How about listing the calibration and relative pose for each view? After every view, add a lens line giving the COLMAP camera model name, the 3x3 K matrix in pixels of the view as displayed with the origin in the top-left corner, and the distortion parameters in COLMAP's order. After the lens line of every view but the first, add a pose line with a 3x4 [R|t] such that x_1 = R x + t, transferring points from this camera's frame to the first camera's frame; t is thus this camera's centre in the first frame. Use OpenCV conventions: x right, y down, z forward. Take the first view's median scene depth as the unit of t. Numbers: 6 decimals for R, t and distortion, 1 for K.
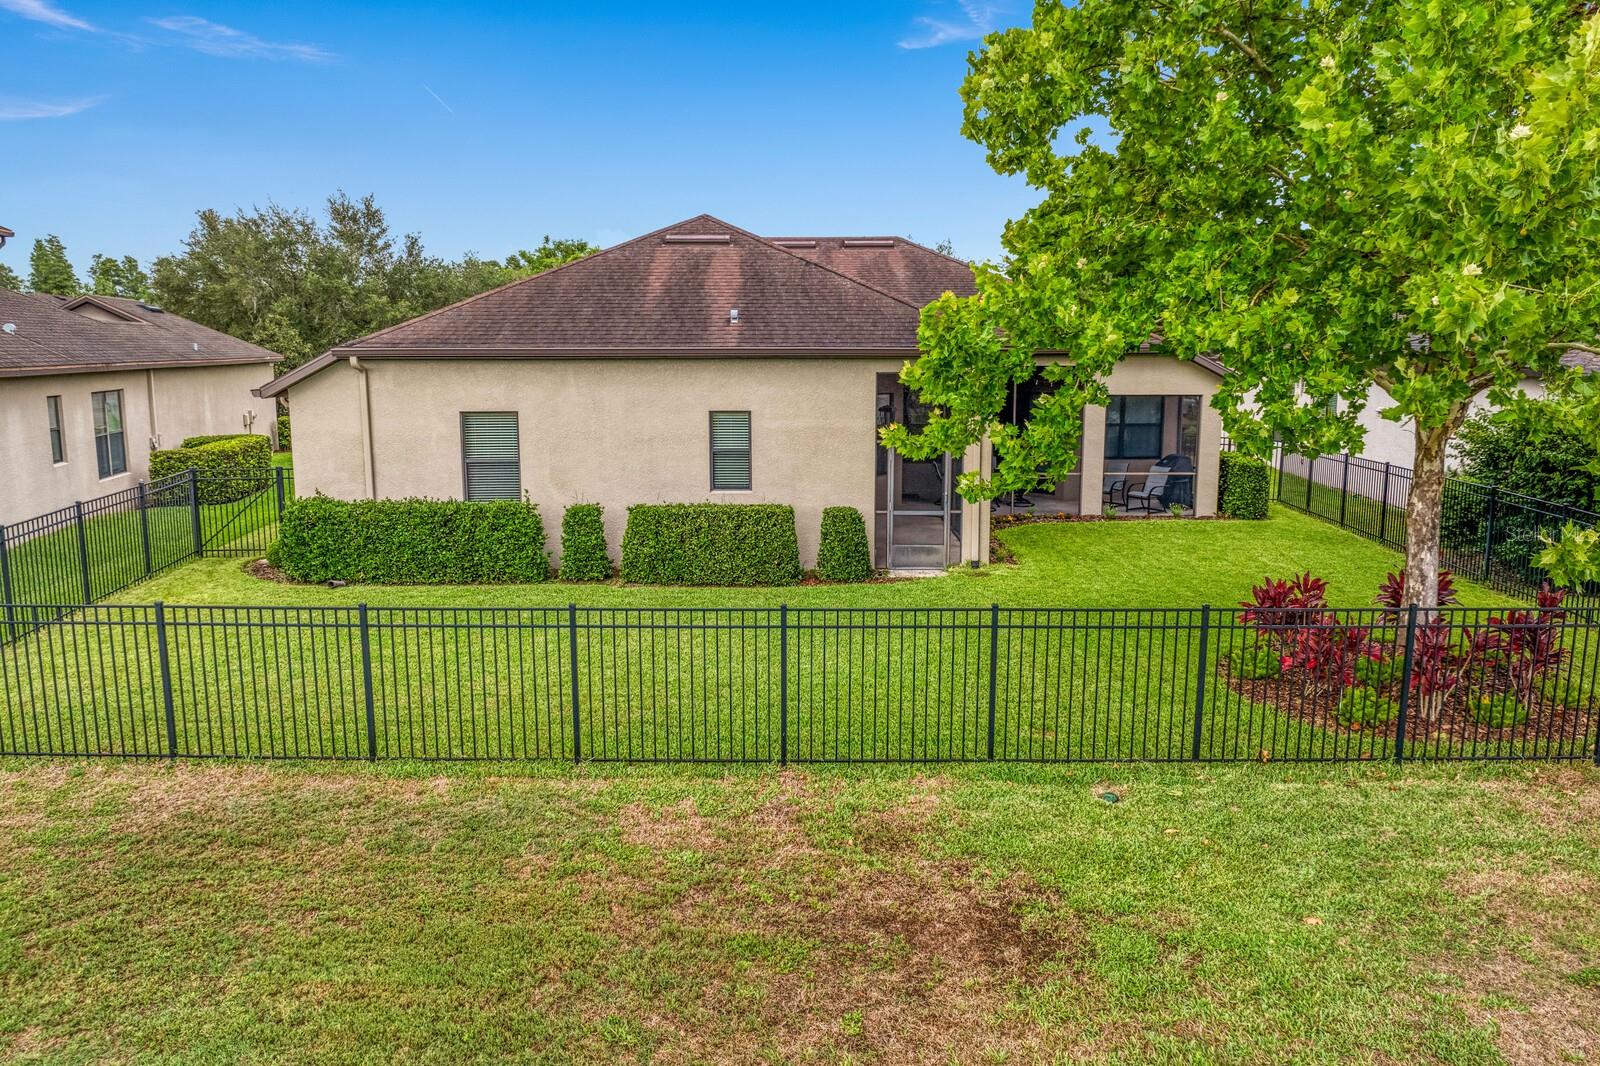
lens RADIAL K [[1133.7, 0, 800.0], [0, 1133.7, 533.0], [0, 0, 1]] dist [-0.047228, 0.008210]
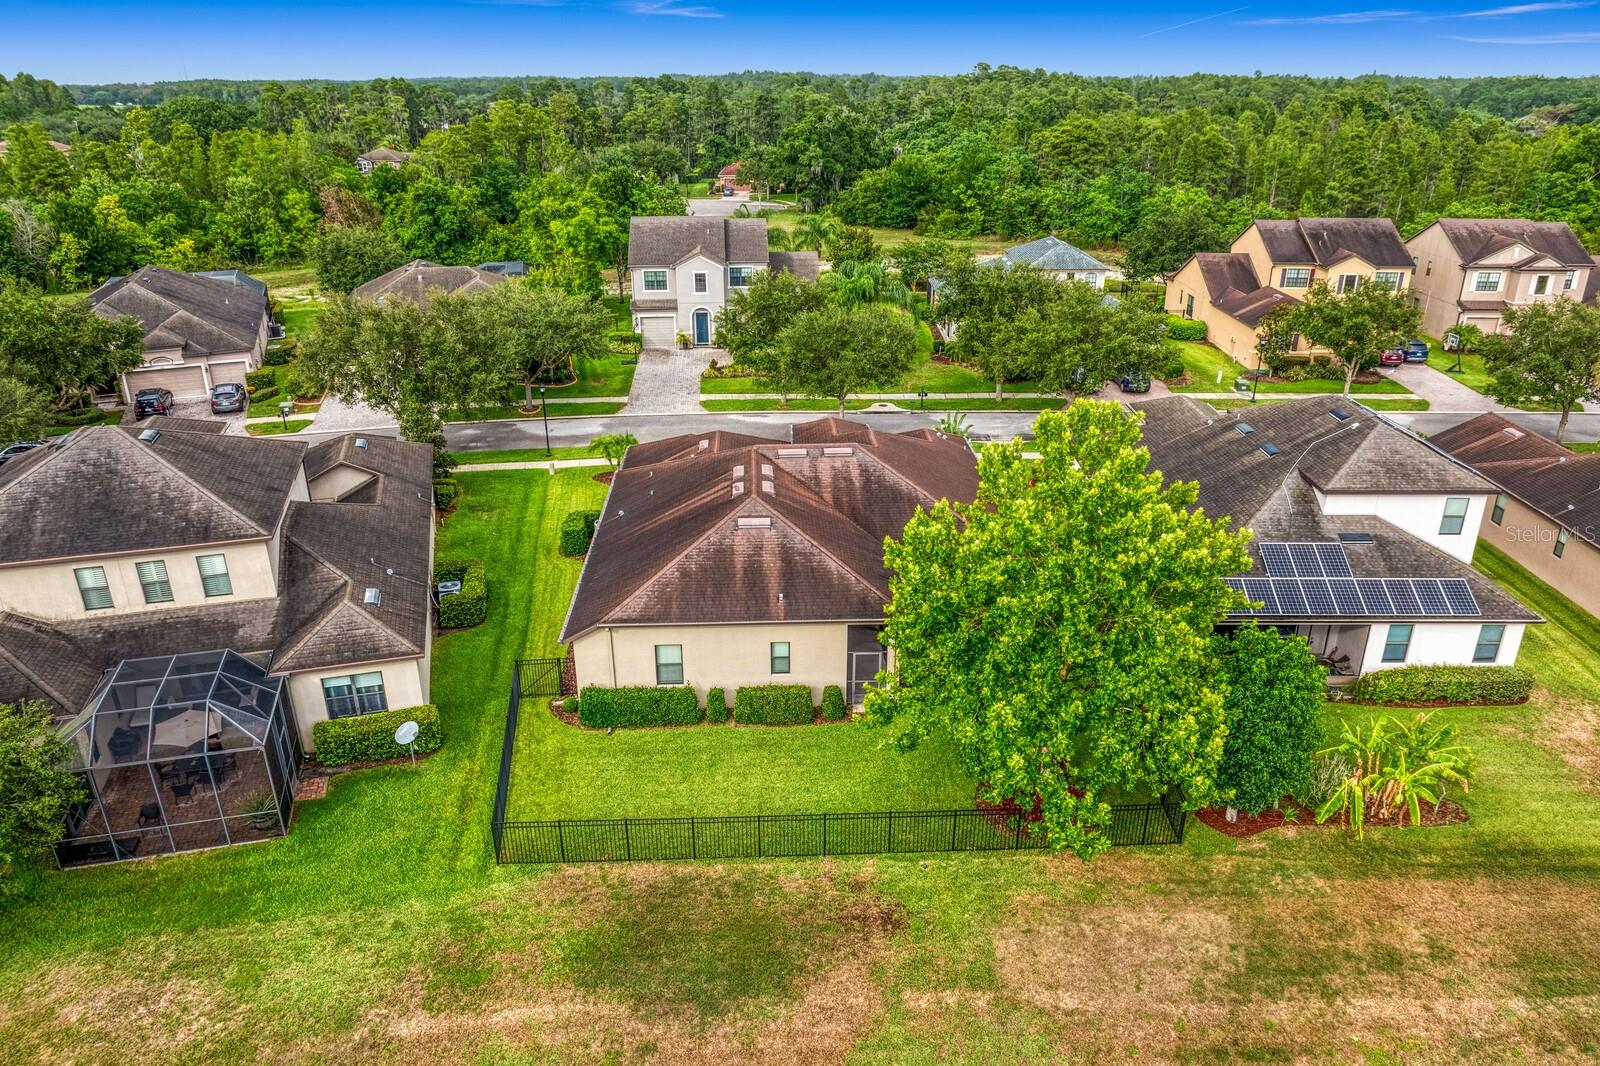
lens RADIAL K [[1133.7, 0, 800.0], [0, 1133.7, 533.0], [0, 0, 1]] dist [-0.047228, 0.008210]
pose [[0.998818, -0.020368, 0.044123, -0.211858], [0.010989, 0.979077, 0.203192, -1.375823], [-0.047338, -0.202467, 0.978144, -1.991471]]
